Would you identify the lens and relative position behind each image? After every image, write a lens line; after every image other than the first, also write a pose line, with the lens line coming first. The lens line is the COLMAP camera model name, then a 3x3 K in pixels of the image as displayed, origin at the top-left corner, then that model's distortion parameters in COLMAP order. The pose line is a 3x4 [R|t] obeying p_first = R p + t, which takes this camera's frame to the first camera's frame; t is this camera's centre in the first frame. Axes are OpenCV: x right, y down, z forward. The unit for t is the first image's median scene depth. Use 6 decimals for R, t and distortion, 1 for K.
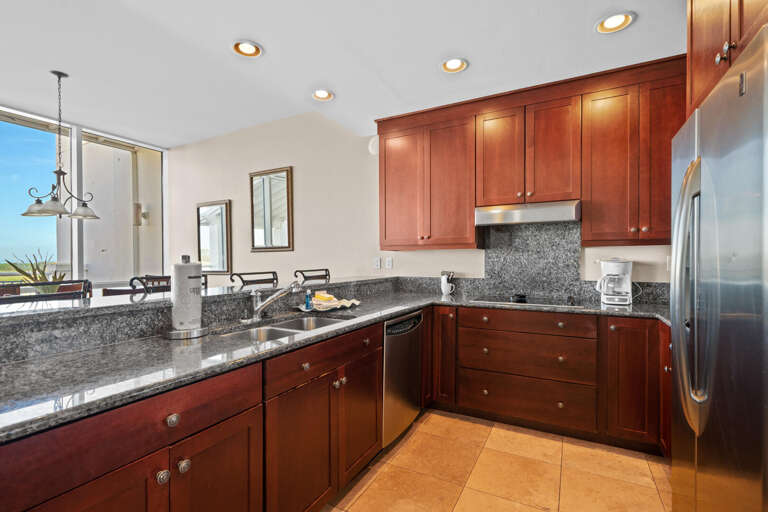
lens RADIAL K [[352.6, 0, 384.6], [0, 352.6, 261.4], [0, 0, 1]] dist [0.004942, -0.000089]
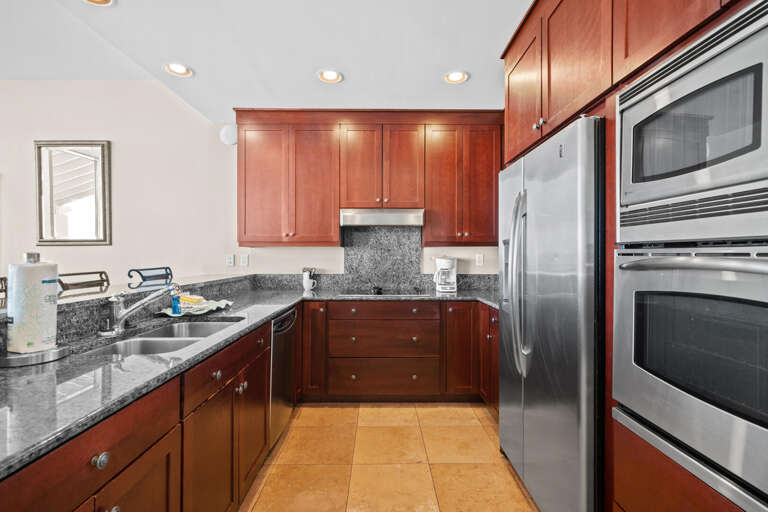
lens RADIAL K [[345.8, 0, 383.5], [0, 345.8, 254.6], [0, 0, 1]] dist [0.006655, -0.001138]
pose [[0.881008, 0.004376, 0.473081, -0.152030], [-0.000781, 0.999969, -0.007795, -0.004414], [-0.473100, 0.006498, 0.880985, 0.000704]]
